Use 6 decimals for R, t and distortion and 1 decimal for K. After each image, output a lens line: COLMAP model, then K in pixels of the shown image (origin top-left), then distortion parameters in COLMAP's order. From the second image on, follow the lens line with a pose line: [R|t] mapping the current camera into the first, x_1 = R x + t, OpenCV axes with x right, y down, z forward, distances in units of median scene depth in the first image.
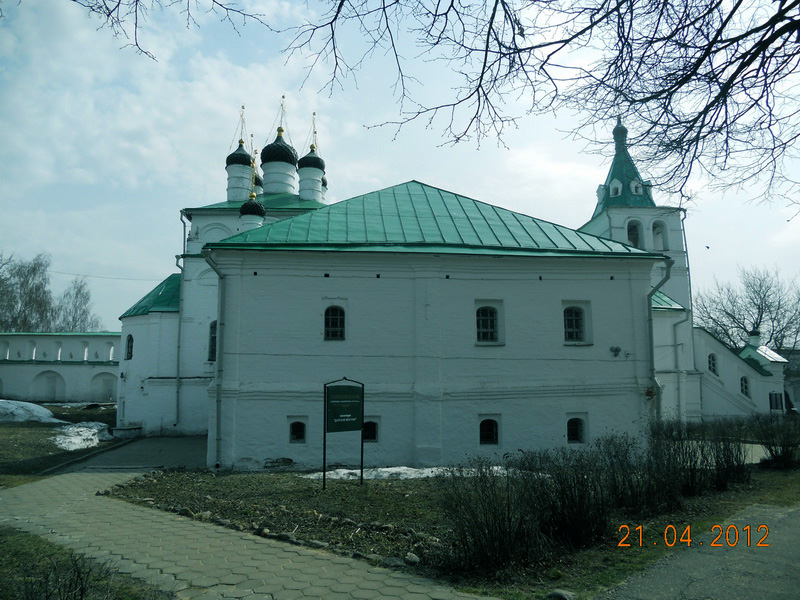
lens RADIAL K [[634.3, 0, 400.8], [0, 634.3, 301.6], [0, 0, 1]] dist [-0.033129, -0.000149]
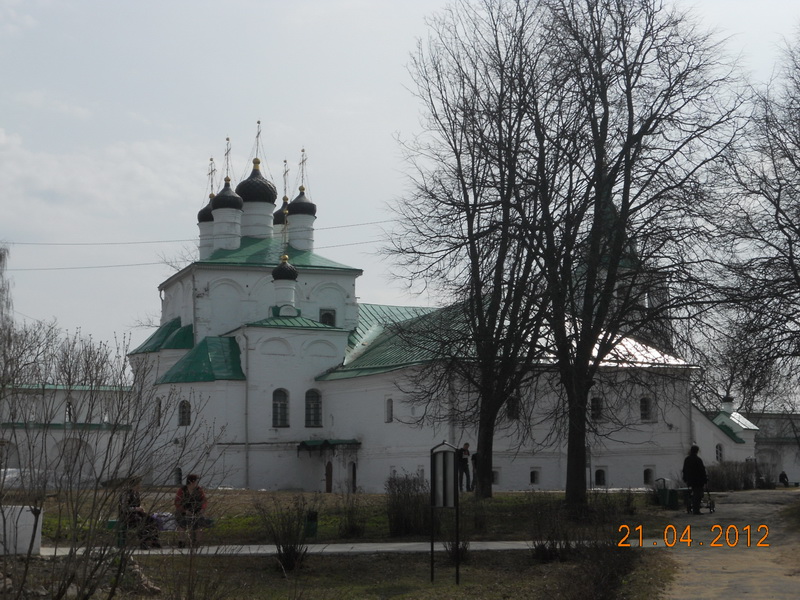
lens RADIAL K [[1254.1, 0, 399.6], [0, 1254.1, 299.7], [0, 0, 1]] dist [0.028531, 0.000000]
pose [[0.958409, 0.033394, 0.283437, -0.513190], [-0.034510, 0.999404, -0.001055, -0.089612], [-0.283303, -0.008771, 0.958990, -0.769668]]
